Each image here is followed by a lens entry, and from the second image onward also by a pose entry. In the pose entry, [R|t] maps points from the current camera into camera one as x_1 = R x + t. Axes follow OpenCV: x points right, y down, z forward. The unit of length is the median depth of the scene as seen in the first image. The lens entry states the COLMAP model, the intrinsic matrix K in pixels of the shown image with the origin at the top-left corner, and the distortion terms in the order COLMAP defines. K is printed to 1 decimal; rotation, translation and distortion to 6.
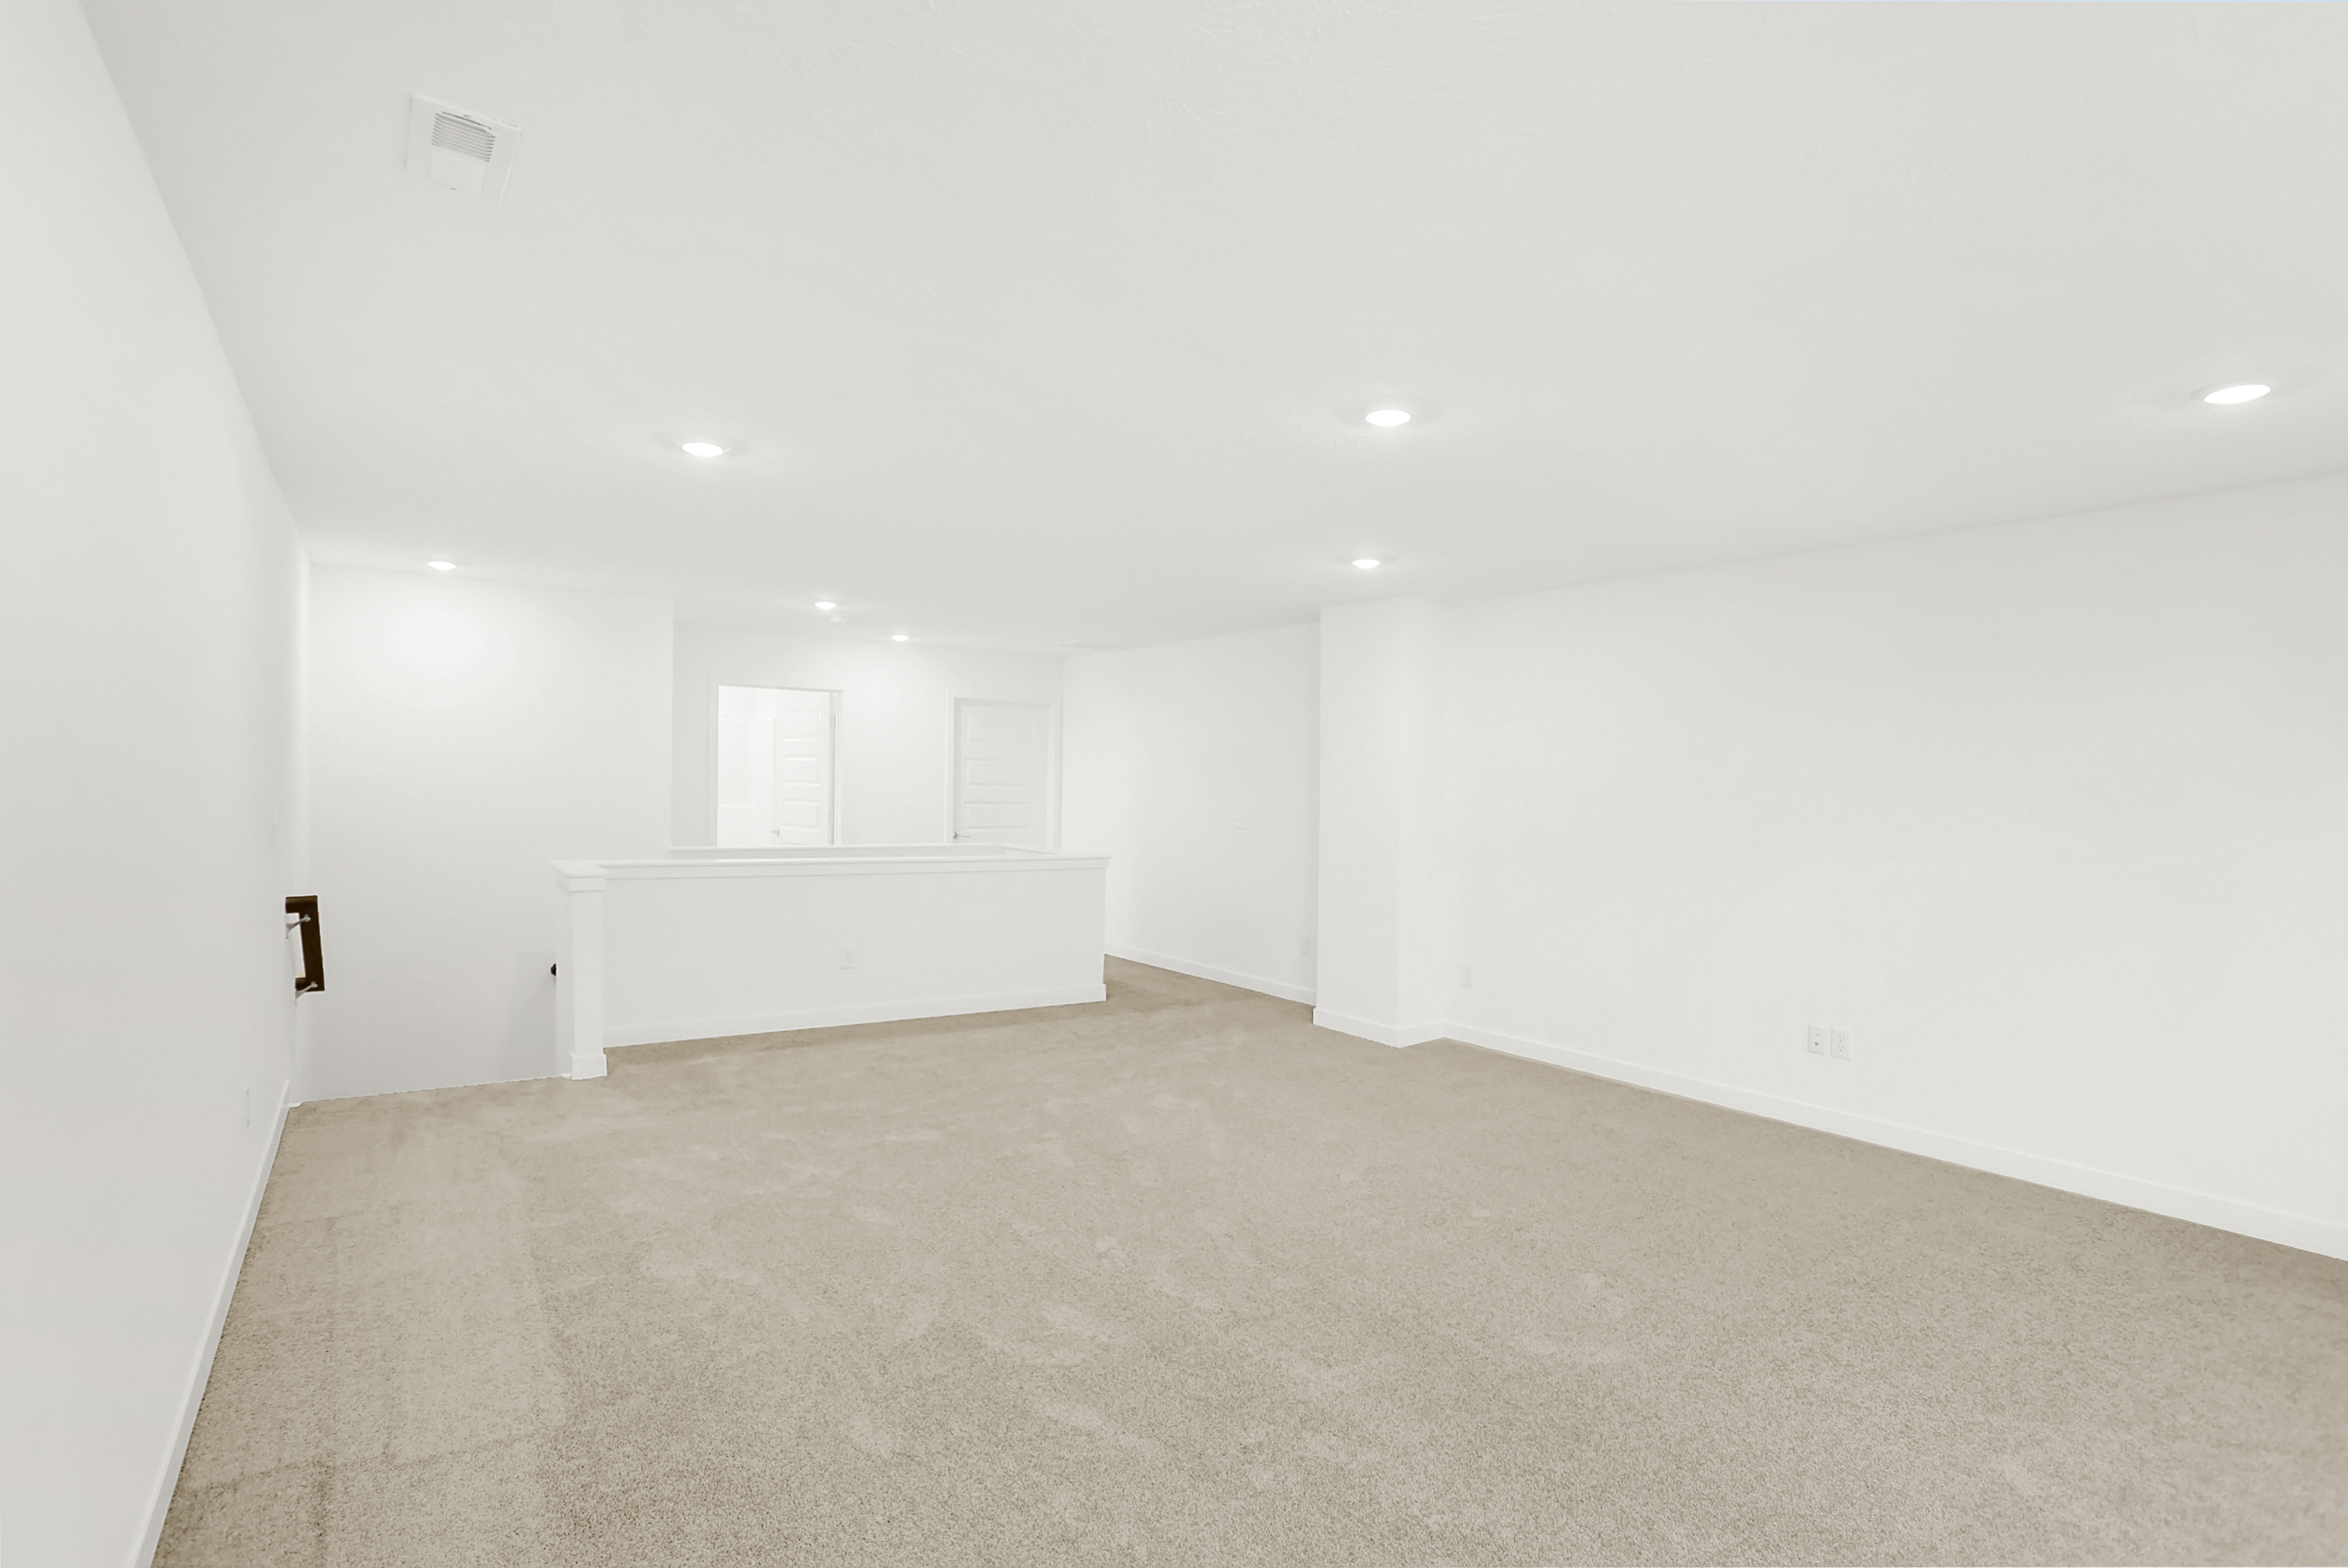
lens RADIAL K [[1127.5, 0, 1174.0], [0, 1127.5, 784.0], [0, 0, 1]] dist [0.000306, 0.000003]
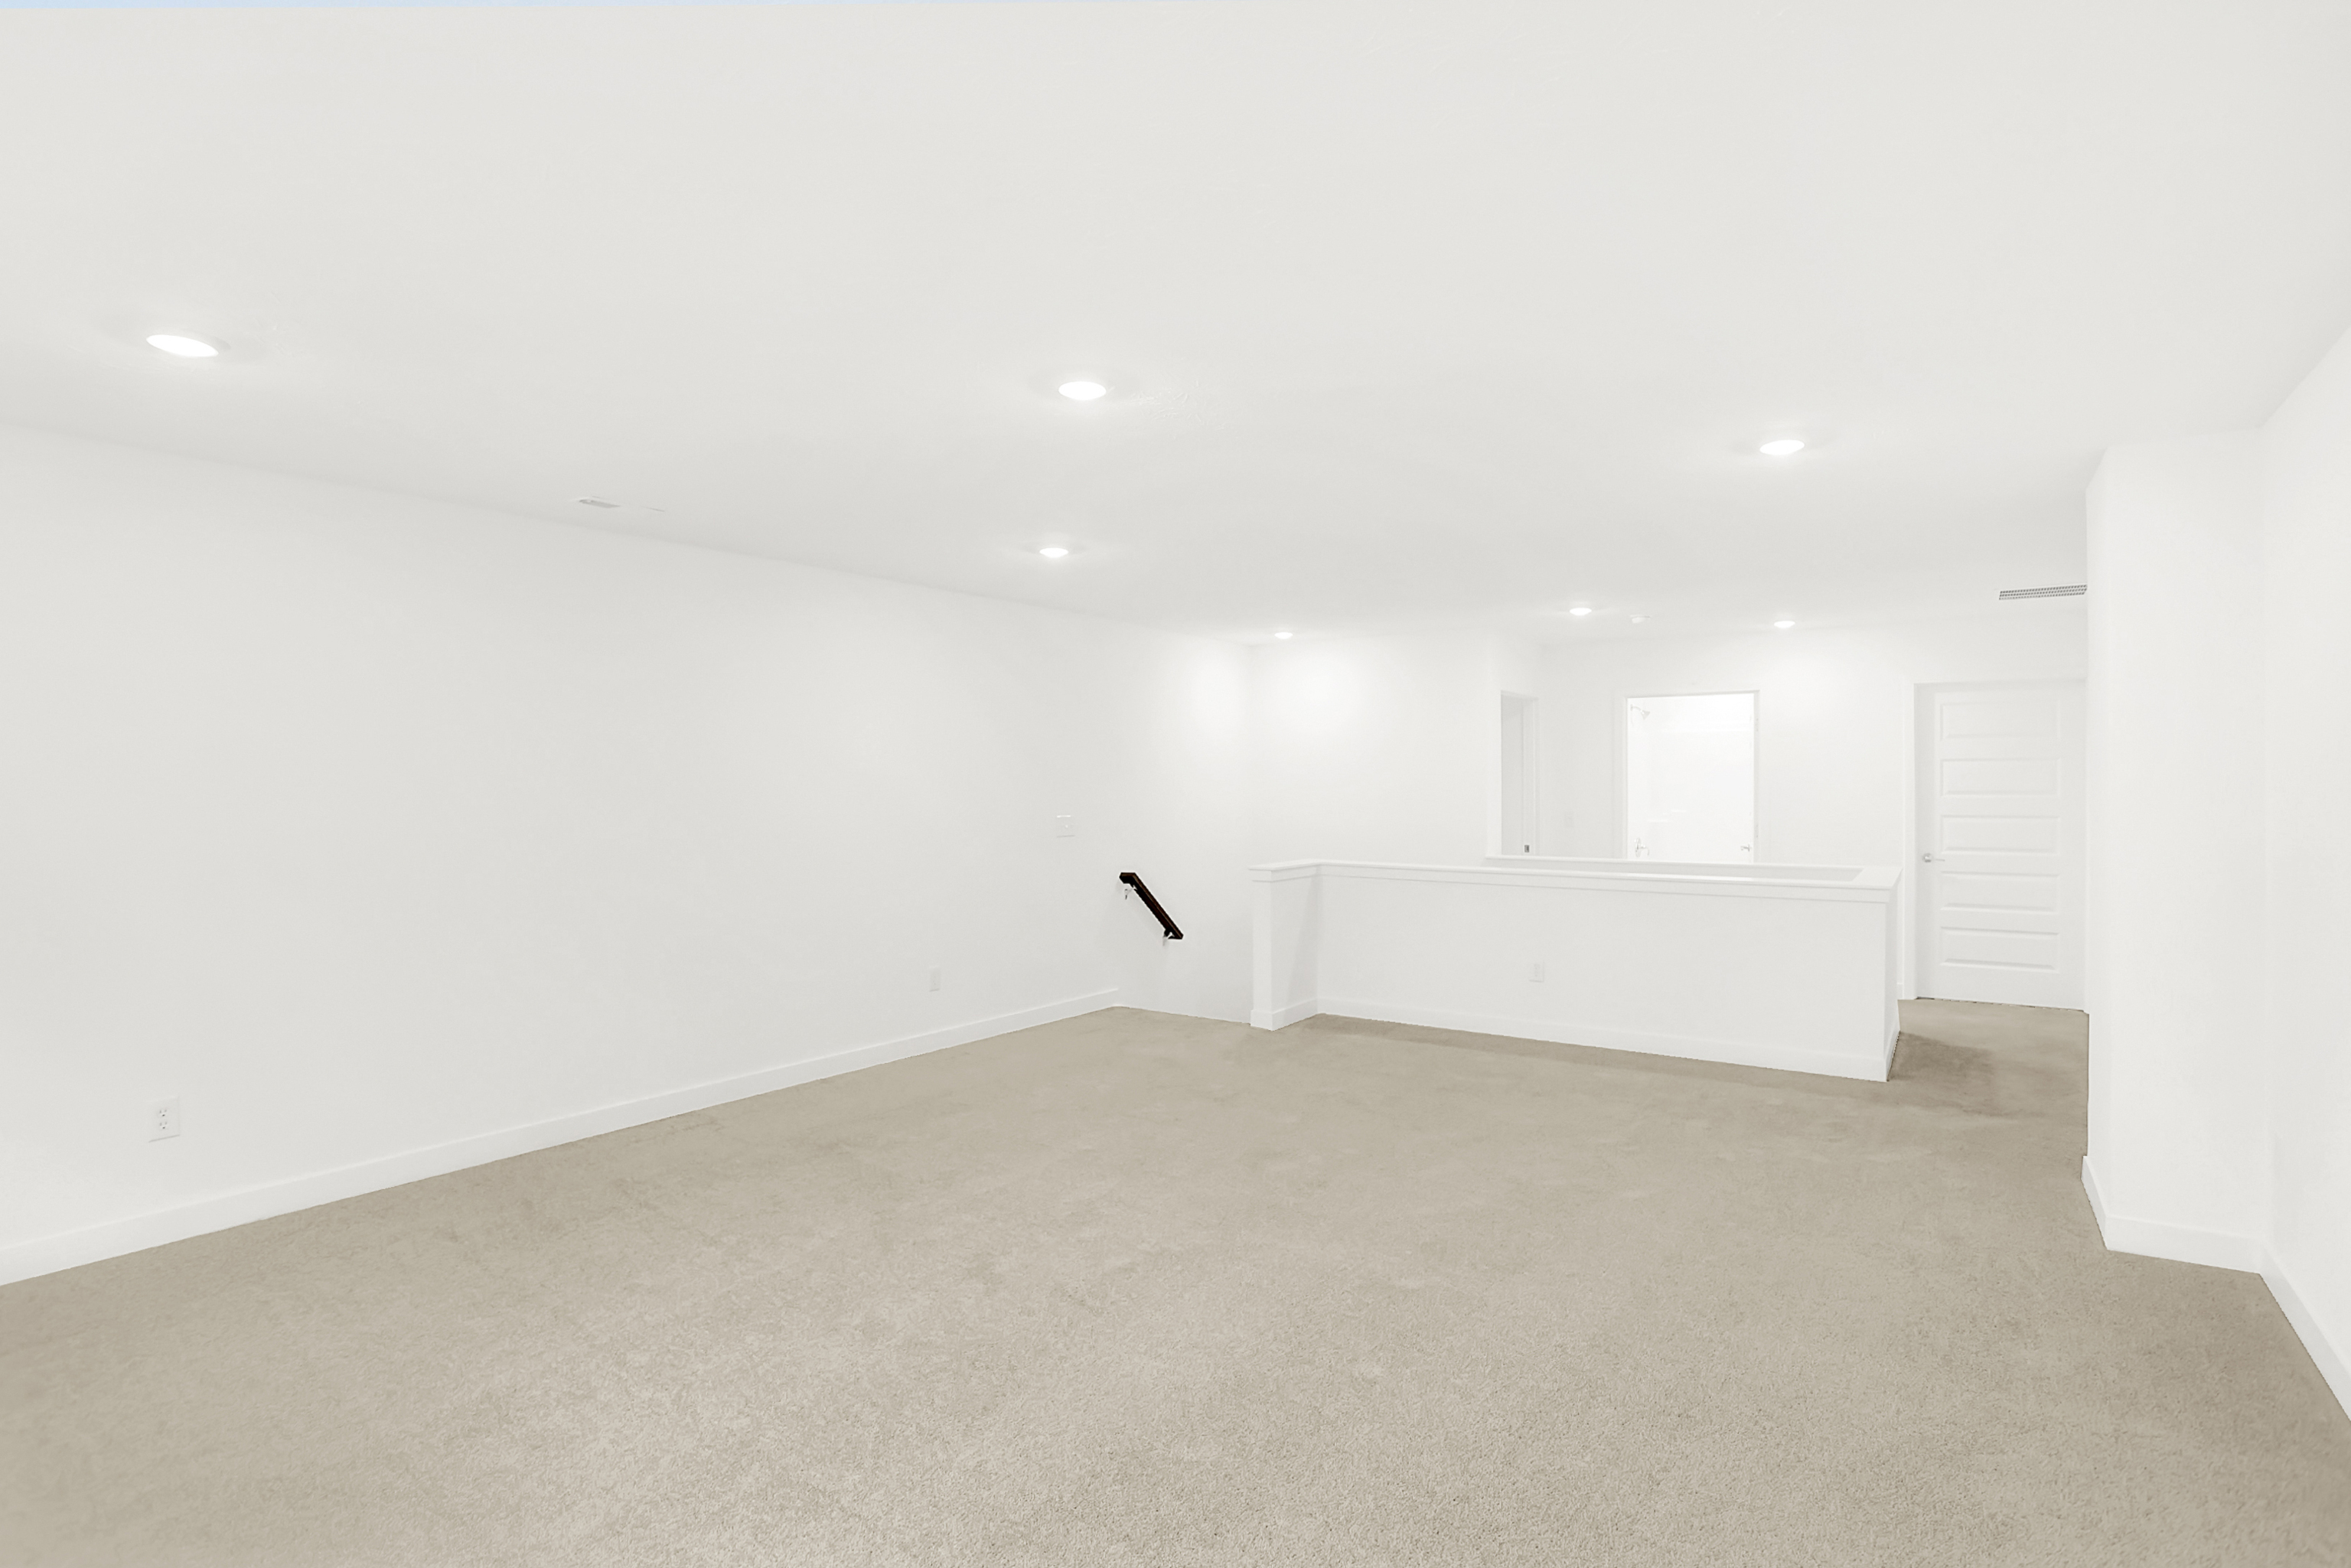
lens RADIAL K [[1163.9, 0, 1186.7], [0, 1163.9, 810.1], [0, 0, 1]] dist [-0.075986, 0.034871]
pose [[0.374013, -0.003861, -0.927416, 0.395098], [0.009458, 0.999955, -0.000349, 0.008193], [0.927375, -0.008641, 0.374032, 0.255922]]
